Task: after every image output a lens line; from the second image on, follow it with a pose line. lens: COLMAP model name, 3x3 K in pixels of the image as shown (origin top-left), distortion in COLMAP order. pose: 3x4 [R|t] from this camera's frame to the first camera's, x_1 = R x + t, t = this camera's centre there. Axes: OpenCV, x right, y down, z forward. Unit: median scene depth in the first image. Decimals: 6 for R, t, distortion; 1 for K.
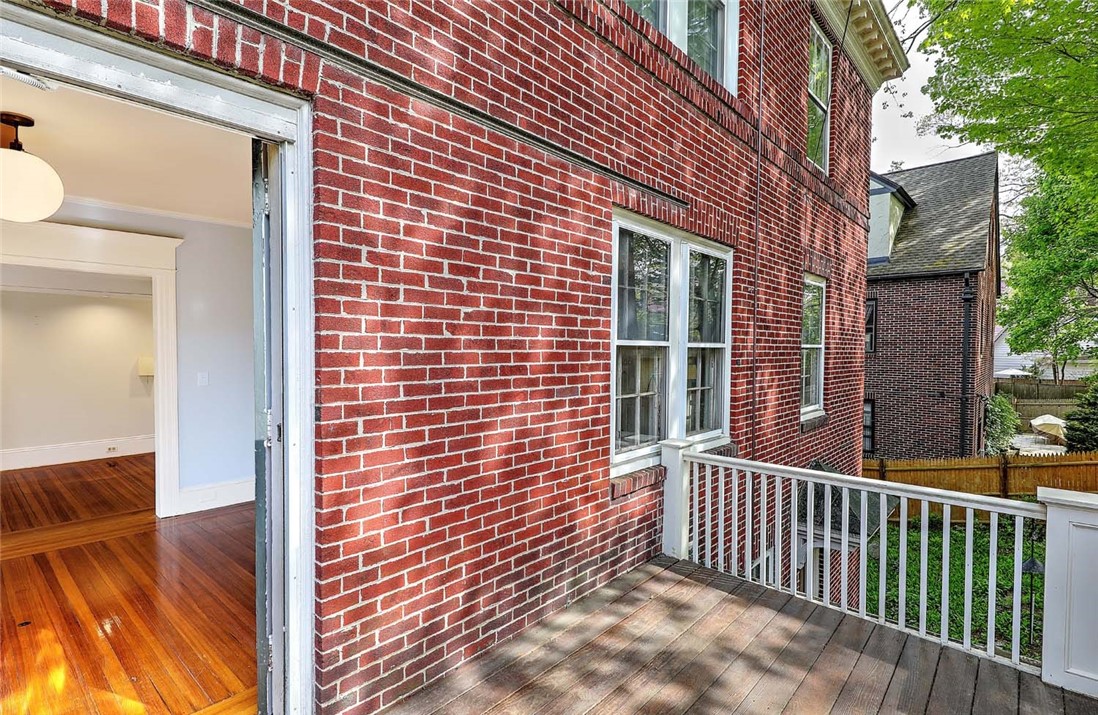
lens RADIAL K [[533.3, 0, 544.7], [0, 533.3, 363.7], [0, 0, 1]] dist [0.003864, 0.000361]
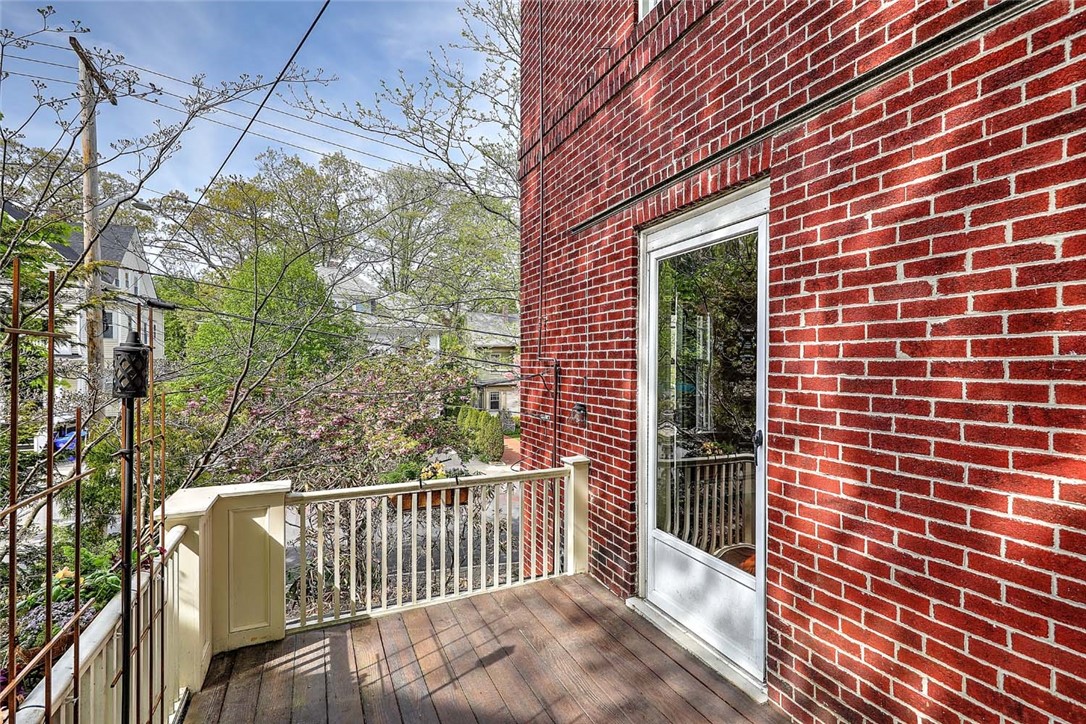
lens RADIAL K [[510.8, 0, 545.5], [0, 510.8, 362.2], [0, 0, 1]] dist [0.001197, -0.001664]
pose [[-0.404313, -0.005395, -0.914605, 0.725562], [-0.028653, 0.999566, 0.006771, -0.037826], [0.914172, 0.028943, -0.404293, 0.848567]]
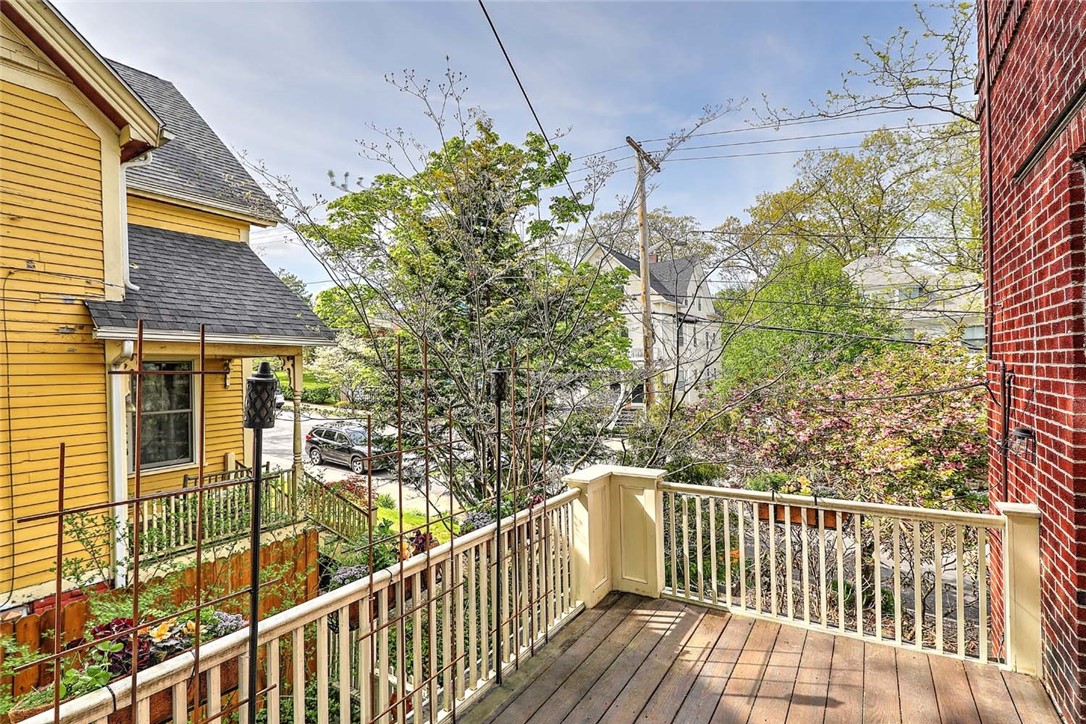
lens RADIAL K [[510.8, 0, 550.8], [0, 510.8, 362.0], [0, 0, 1]] dist [0.001197, -0.001664]
pose [[-0.986000, 0.016562, -0.165919, 0.582538], [0.013815, 0.999748, 0.017694, -0.054781], [0.166170, 0.015154, -0.985981, 1.011575]]
